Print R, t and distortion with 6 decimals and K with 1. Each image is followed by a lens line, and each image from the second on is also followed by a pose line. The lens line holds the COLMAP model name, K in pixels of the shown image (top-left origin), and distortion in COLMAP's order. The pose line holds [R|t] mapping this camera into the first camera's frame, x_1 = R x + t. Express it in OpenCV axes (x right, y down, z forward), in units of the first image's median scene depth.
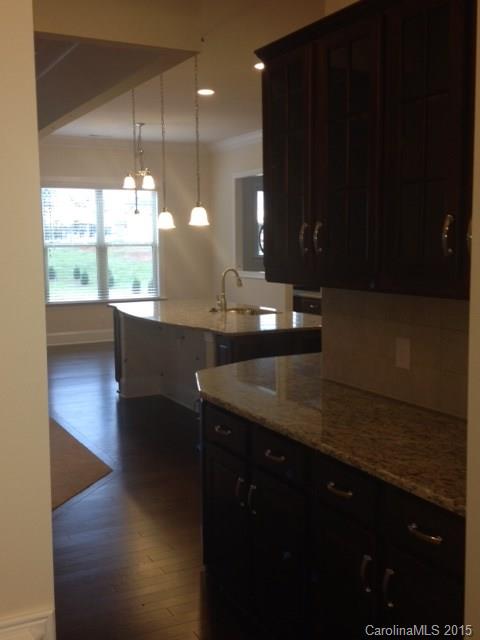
lens RADIAL K [[725.7, 0, 240.0], [0, 725.7, 320.0], [0, 0, 1]] dist [0.010694, 0.015580]
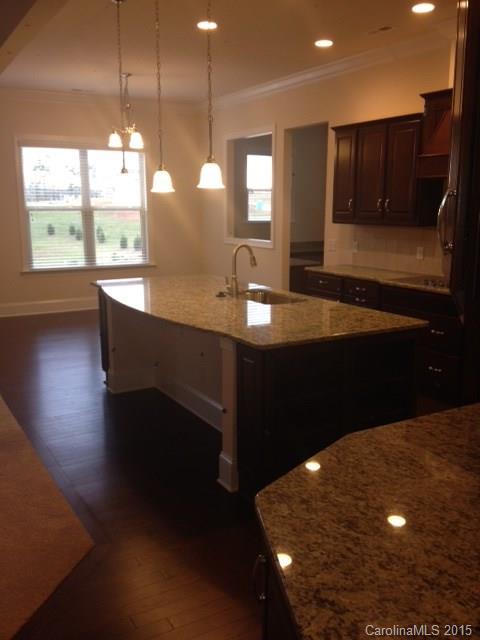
lens RADIAL K [[551.0, 0, 240.0], [0, 551.0, 320.0], [0, 0, 1]] dist [-0.004939, -0.011740]
pose [[0.997855, 0.000159, 0.065455, -0.041320], [-0.006717, 0.994967, 0.099978, -0.035275], [-0.065110, -0.100204, 0.992834, 0.281615]]
